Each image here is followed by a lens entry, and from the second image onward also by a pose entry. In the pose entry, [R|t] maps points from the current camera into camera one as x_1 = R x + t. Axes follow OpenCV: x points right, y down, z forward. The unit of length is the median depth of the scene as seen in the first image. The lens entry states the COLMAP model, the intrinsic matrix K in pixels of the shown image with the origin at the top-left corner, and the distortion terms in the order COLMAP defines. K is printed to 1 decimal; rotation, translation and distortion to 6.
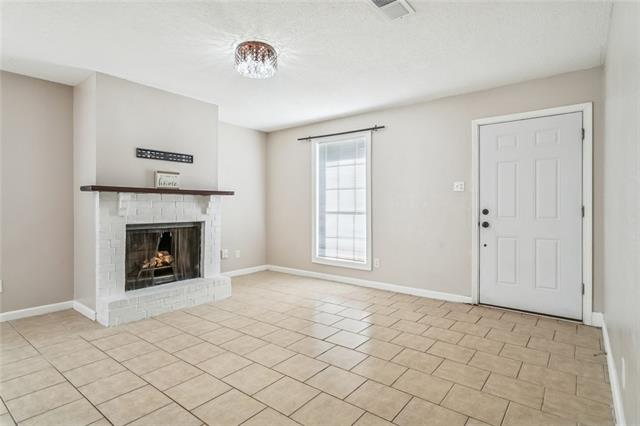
lens RADIAL K [[331.3, 0, 317.0], [0, 331.3, 210.1], [0, 0, 1]] dist [-0.012020, 0.001396]
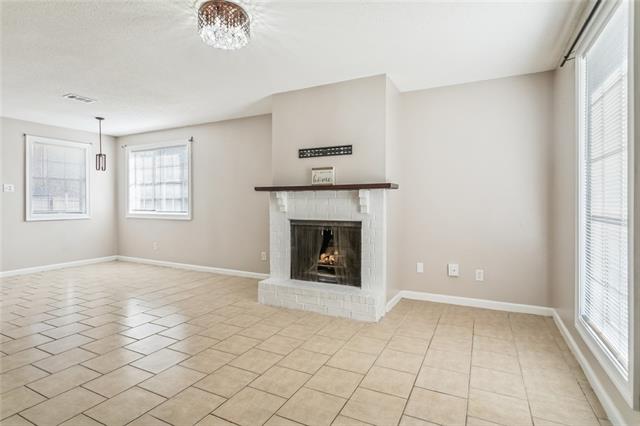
lens RADIAL K [[331.3, 0, 311.8], [0, 331.3, 204.8], [0, 0, 1]] dist [-0.012020, 0.001396]
pose [[0.189821, 0.004613, -0.981808, 0.496912], [-0.008570, 0.999959, 0.003041, -0.009795], [0.981781, 0.007837, 0.189853, 0.783396]]
